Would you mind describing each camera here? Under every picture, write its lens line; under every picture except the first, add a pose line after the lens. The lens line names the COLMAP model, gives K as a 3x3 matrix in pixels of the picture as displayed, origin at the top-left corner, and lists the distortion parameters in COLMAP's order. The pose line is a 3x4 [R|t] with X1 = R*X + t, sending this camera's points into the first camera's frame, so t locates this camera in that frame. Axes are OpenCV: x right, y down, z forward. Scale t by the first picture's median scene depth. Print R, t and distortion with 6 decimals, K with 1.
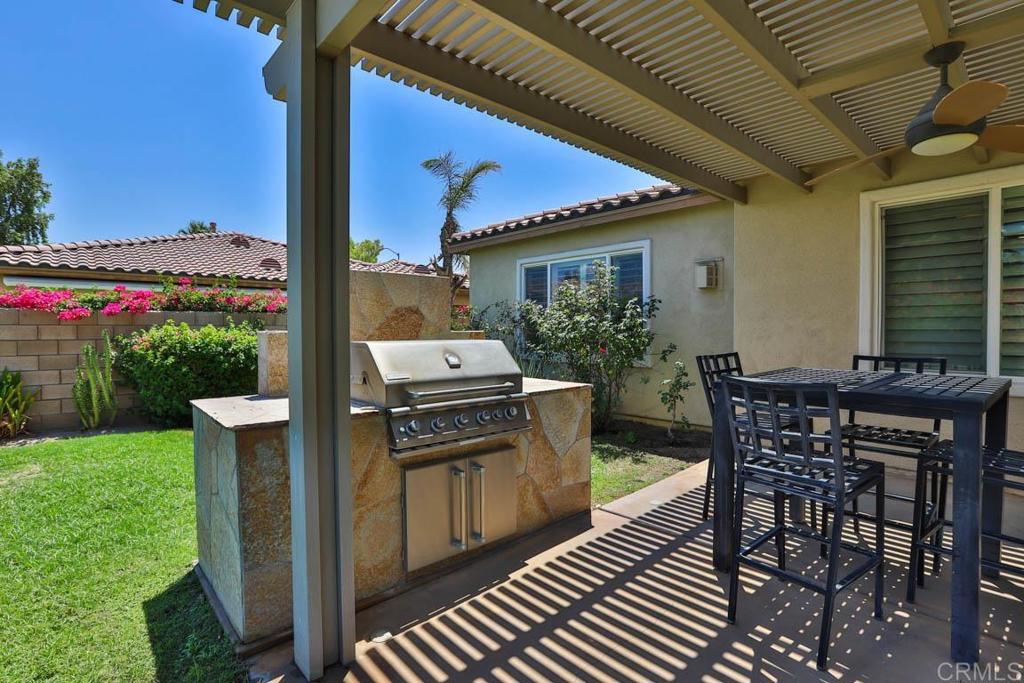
lens RADIAL K [[492.3, 0, 512.0], [0, 492.3, 341.5], [0, 0, 1]] dist [-0.054457, 0.019681]
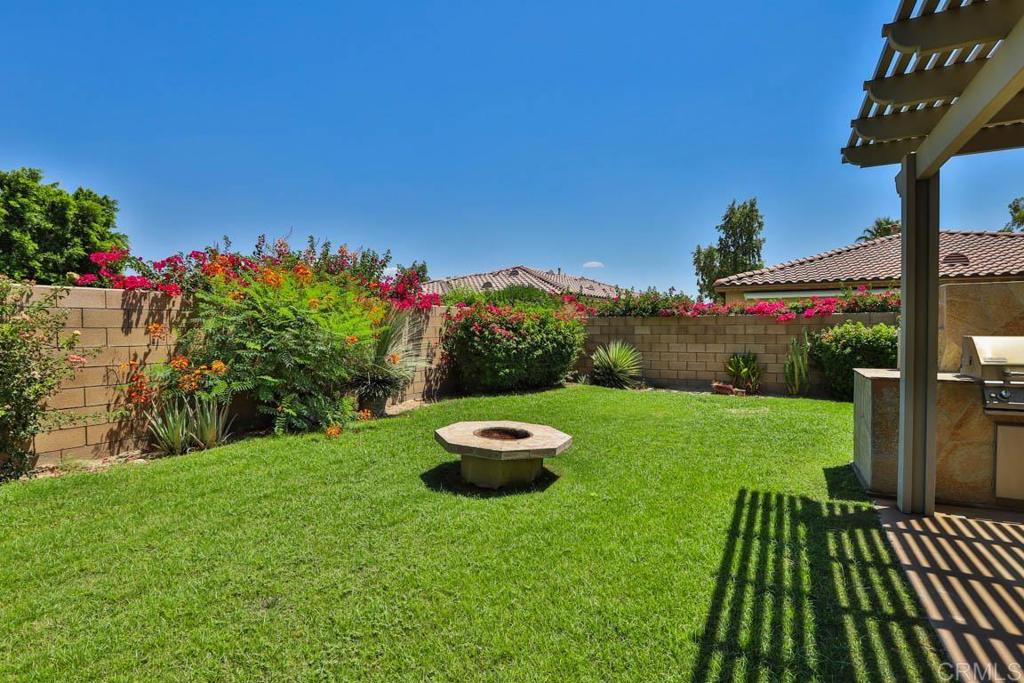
lens RADIAL K [[492.3, 0, 512.0], [0, 492.3, 341.5], [0, 0, 1]] dist [-0.054457, 0.019681]
pose [[0.327419, 0.022332, -0.944615, 0.247479], [-0.016309, 0.999705, 0.017981, 0.005691], [0.944739, 0.009518, 0.327686, -0.320199]]
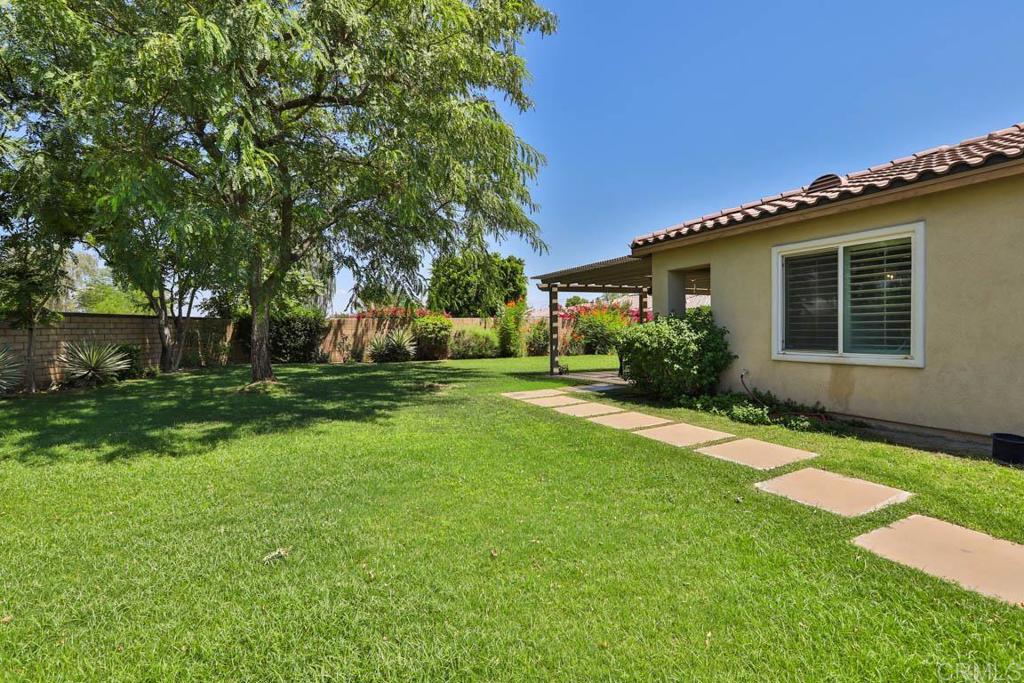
lens RADIAL K [[492.3, 0, 512.0], [0, 492.3, 341.5], [0, 0, 1]] dist [-0.054457, 0.019681]
pose [[-0.304133, 0.029900, -0.952160, 2.704644], [-0.011172, 0.999327, 0.034950, -0.008624], [0.952564, 0.021267, -0.303594, 0.048063]]
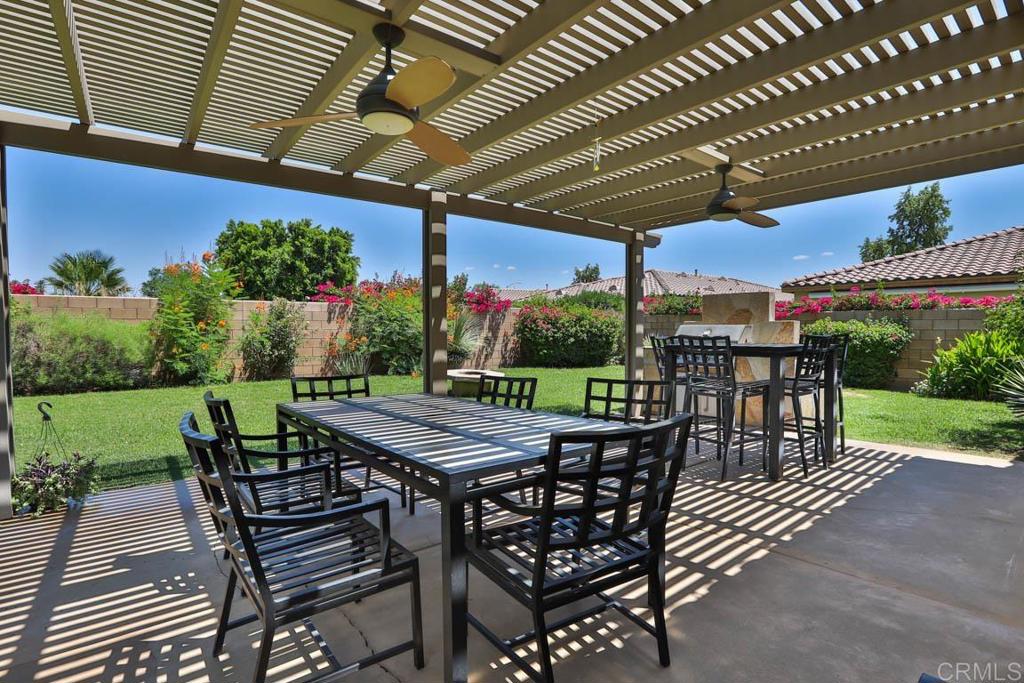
lens RADIAL K [[492.3, 0, 512.0], [0, 492.3, 341.5], [0, 0, 1]] dist [-0.054457, 0.019681]
pose [[-0.066816, 0.027004, -0.997400, 0.981005], [-0.025128, 0.999271, 0.028738, 0.015692], [0.997449, 0.026983, -0.066089, 0.104661]]
